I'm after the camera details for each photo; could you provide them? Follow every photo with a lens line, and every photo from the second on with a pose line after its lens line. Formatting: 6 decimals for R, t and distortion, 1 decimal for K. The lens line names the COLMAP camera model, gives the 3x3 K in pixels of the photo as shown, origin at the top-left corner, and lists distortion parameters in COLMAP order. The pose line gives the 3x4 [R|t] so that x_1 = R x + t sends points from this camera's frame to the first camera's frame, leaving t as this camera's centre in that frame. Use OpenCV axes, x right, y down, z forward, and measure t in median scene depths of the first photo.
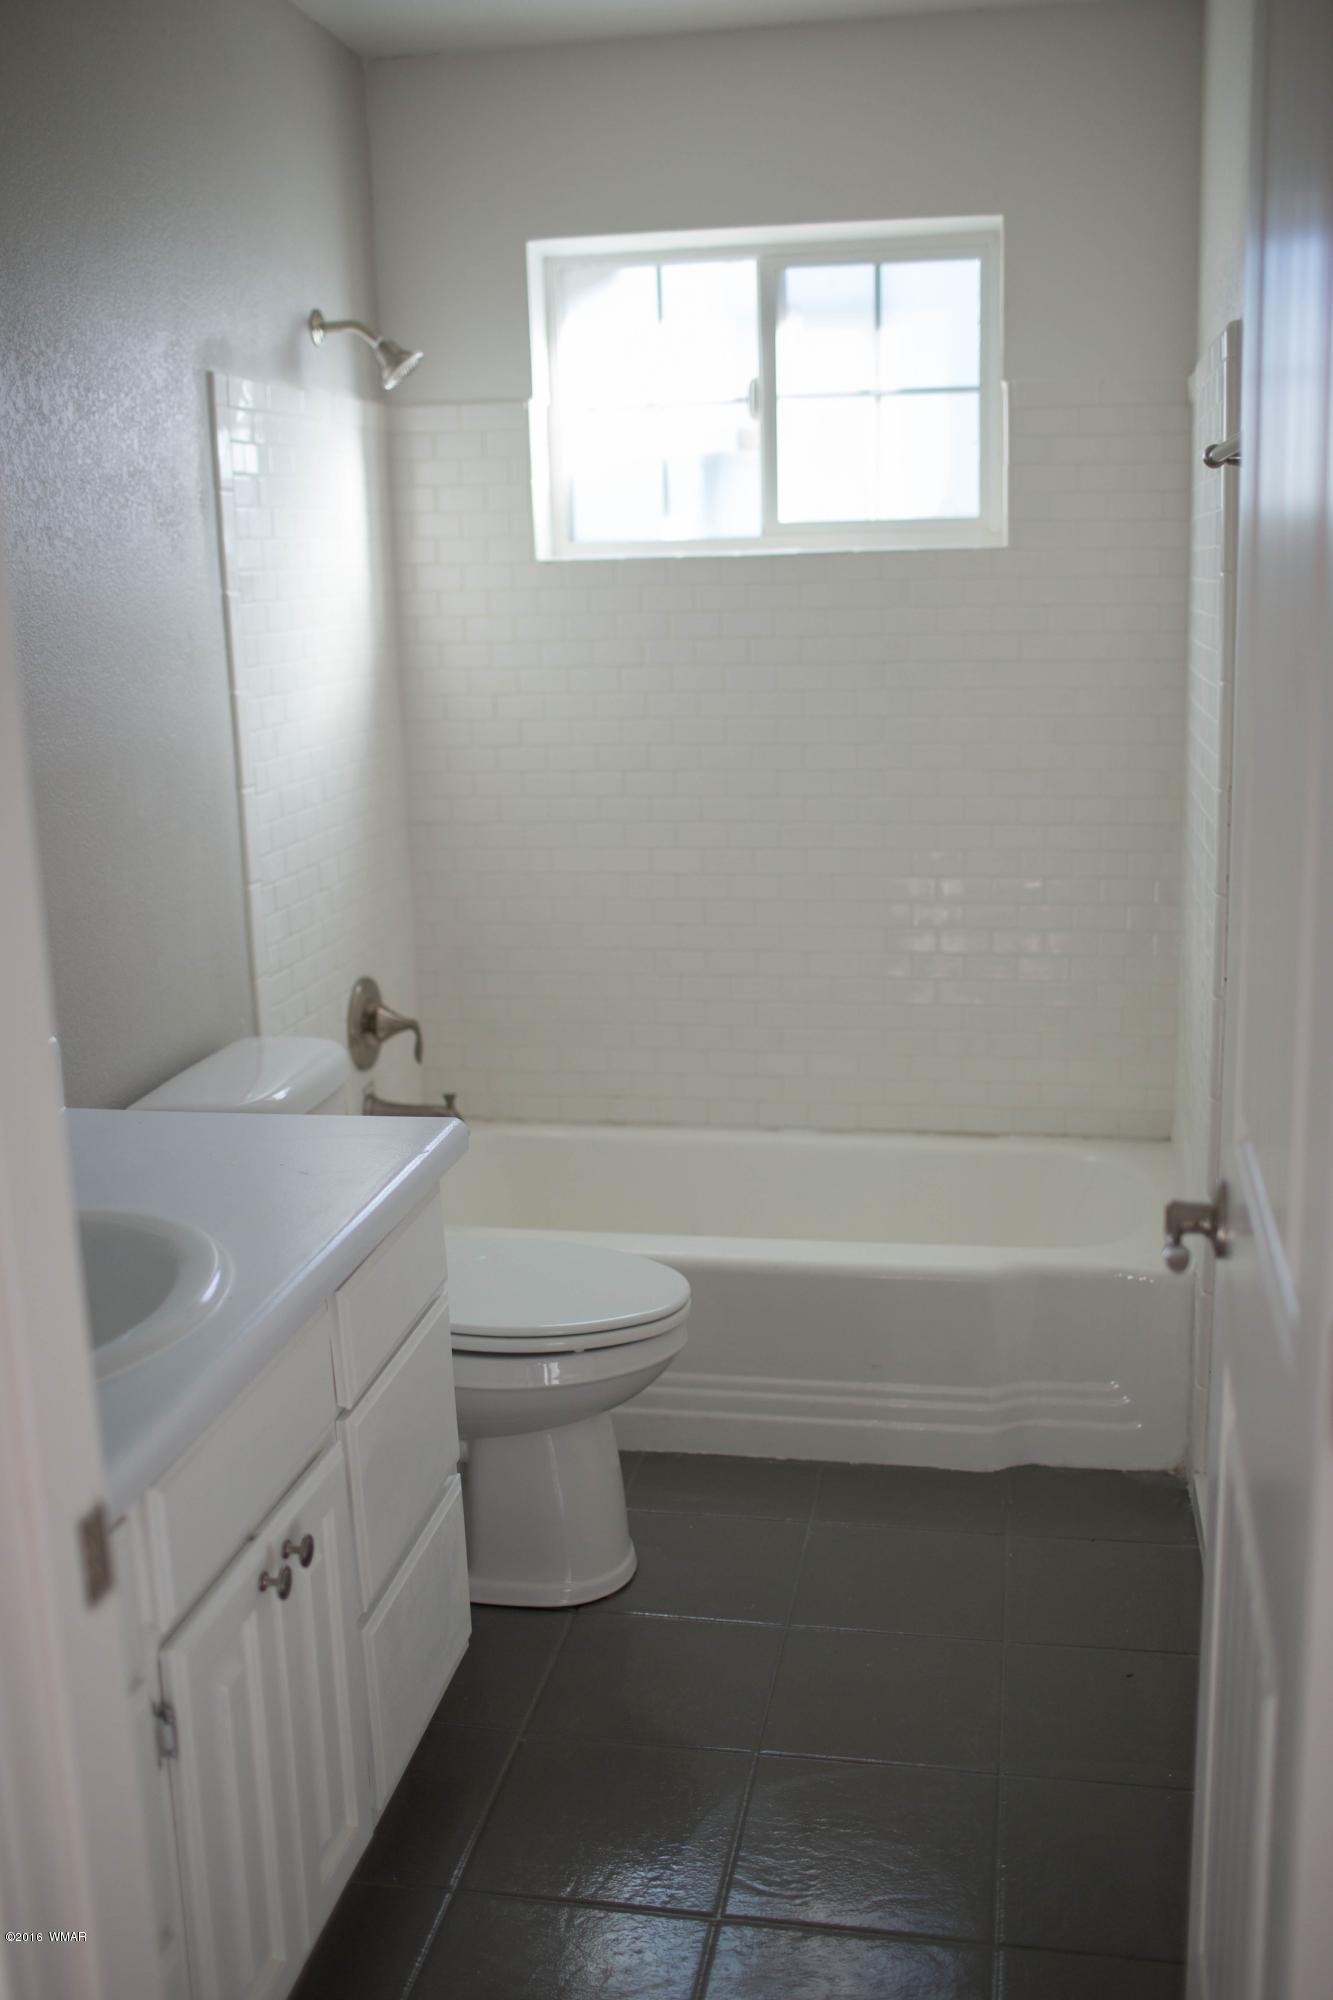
lens RADIAL K [[1914.6, 0, 673.9], [0, 1914.6, 989.4], [0, 0, 1]] dist [-0.056134, 0.000000]
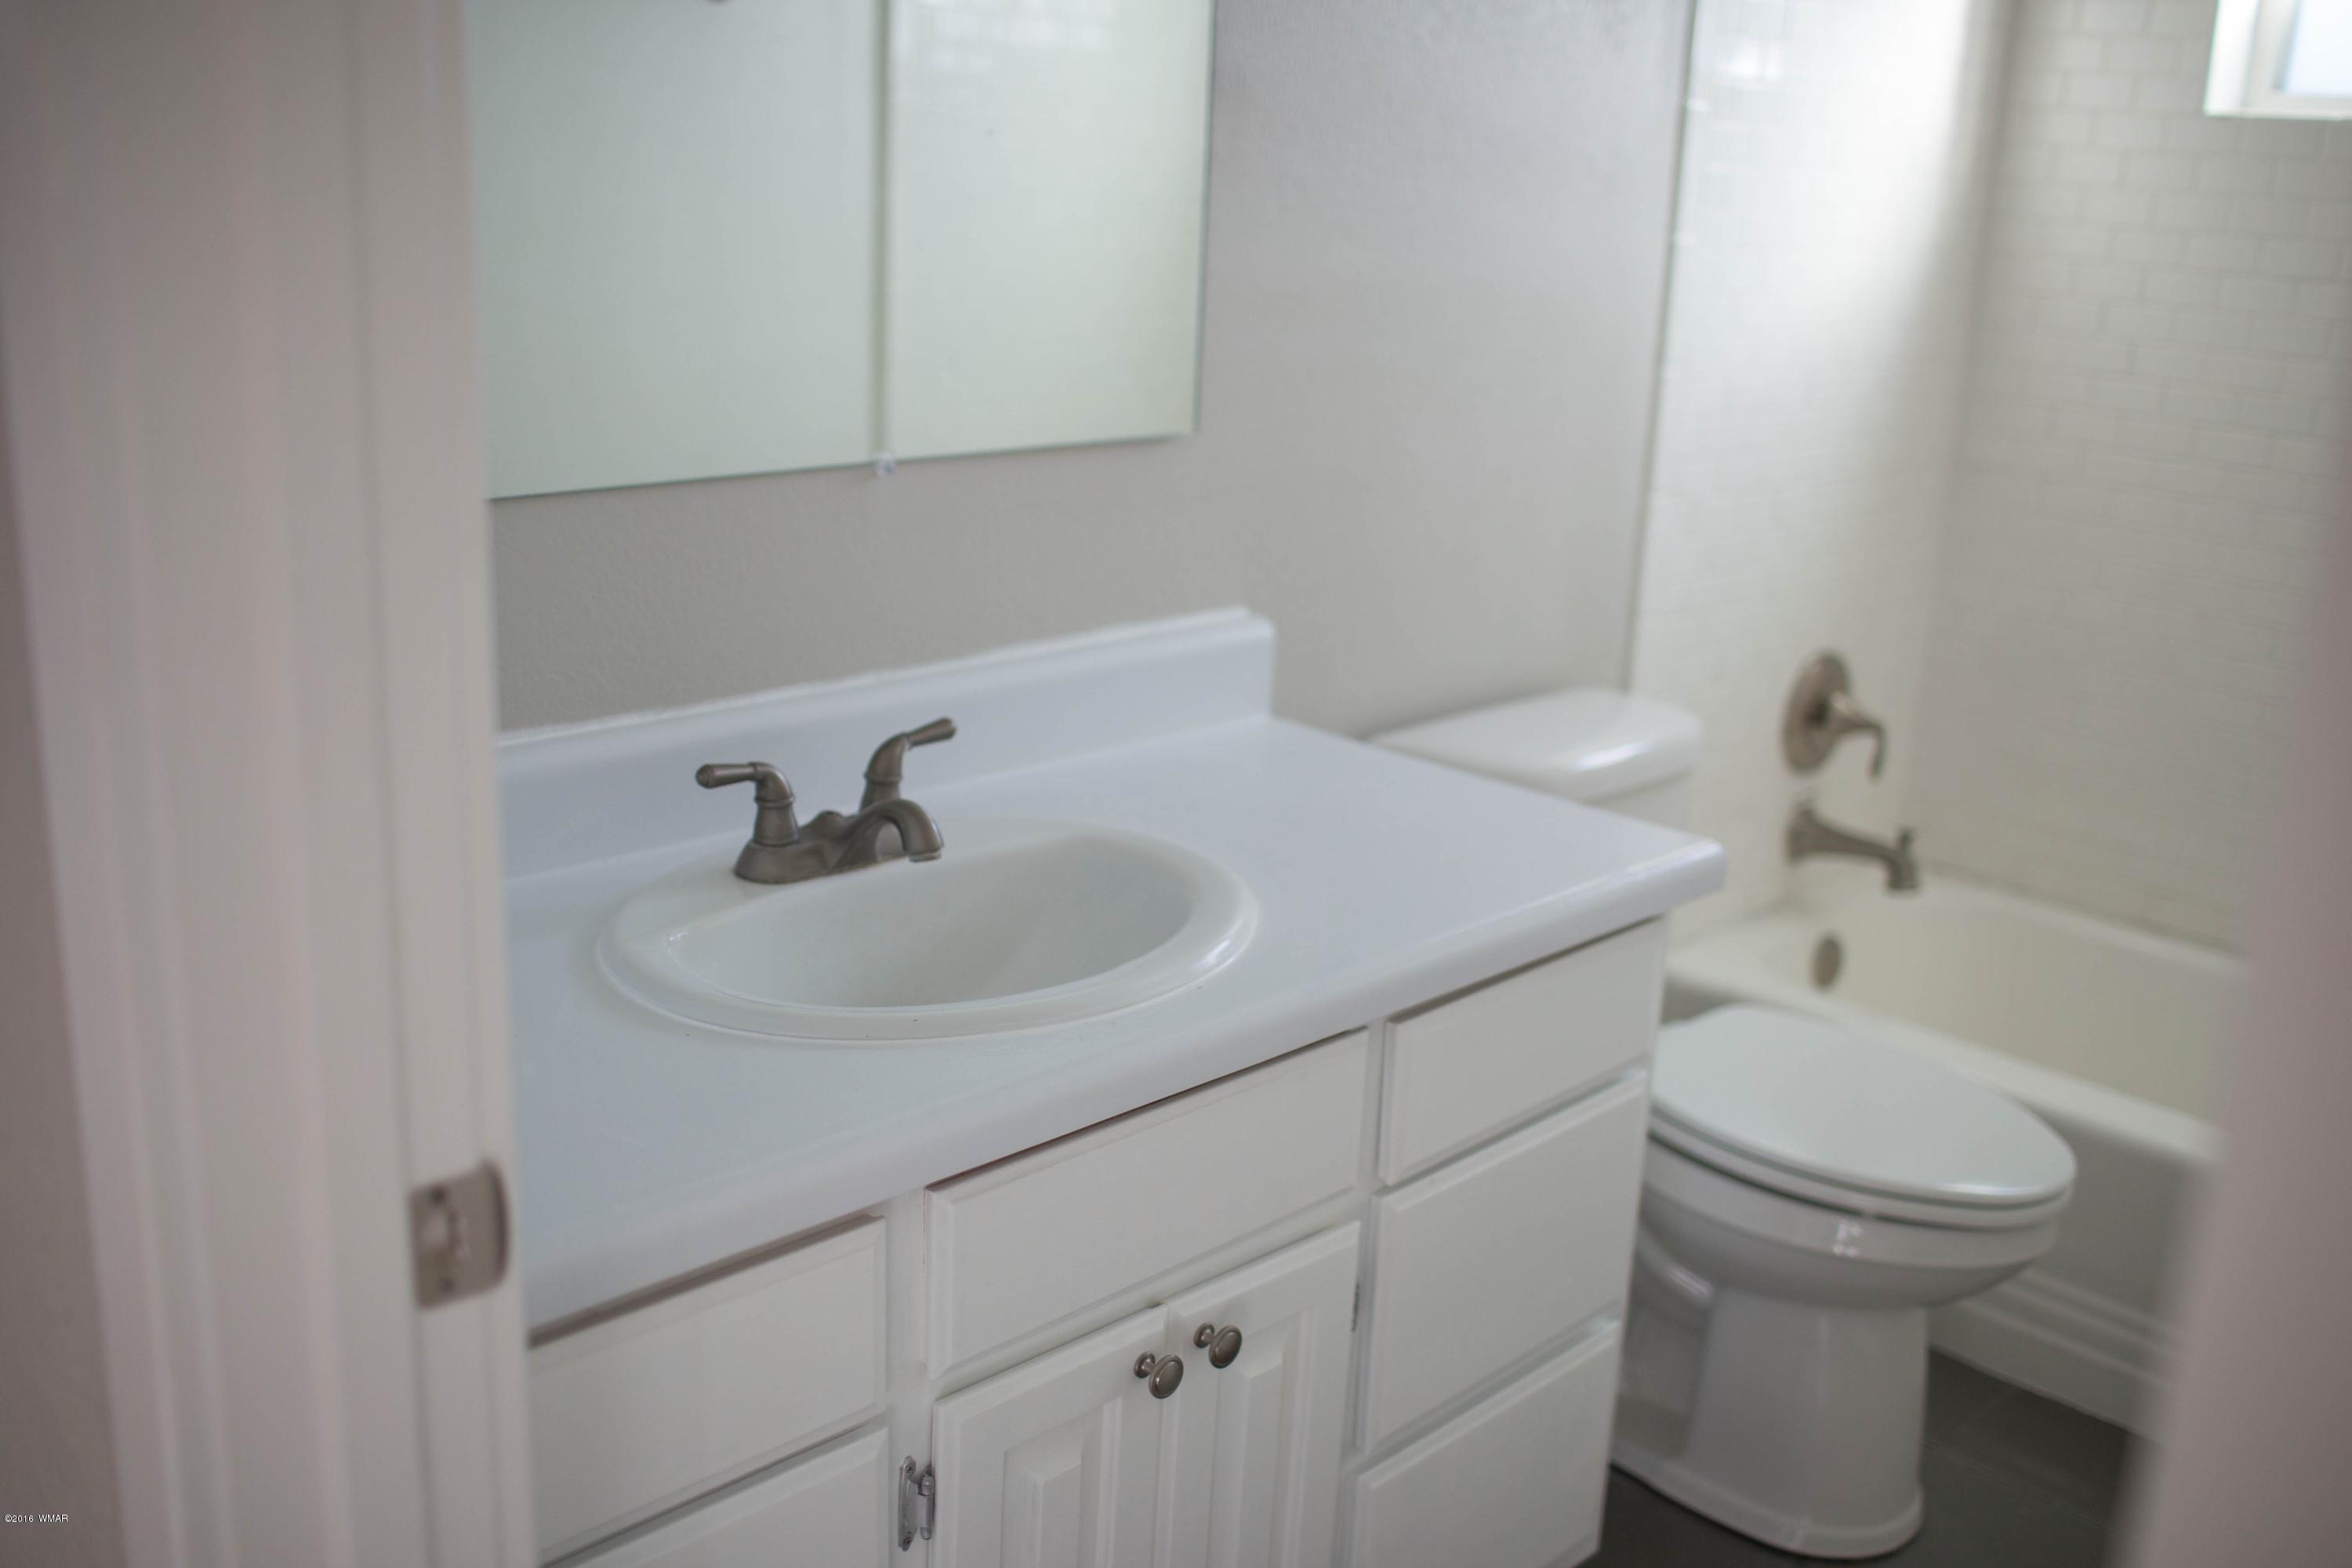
lens RADIAL K [[2251.6, 0, 1168.4], [0, 2251.6, 795.2], [0, 0, 1]] dist [-0.056134, 0.000000]
pose [[0.824800, 0.220024, -0.520859, 0.123045], [-0.187878, 0.975489, 0.114560, -0.005091], [0.533298, 0.003369, 0.845921, 0.160868]]
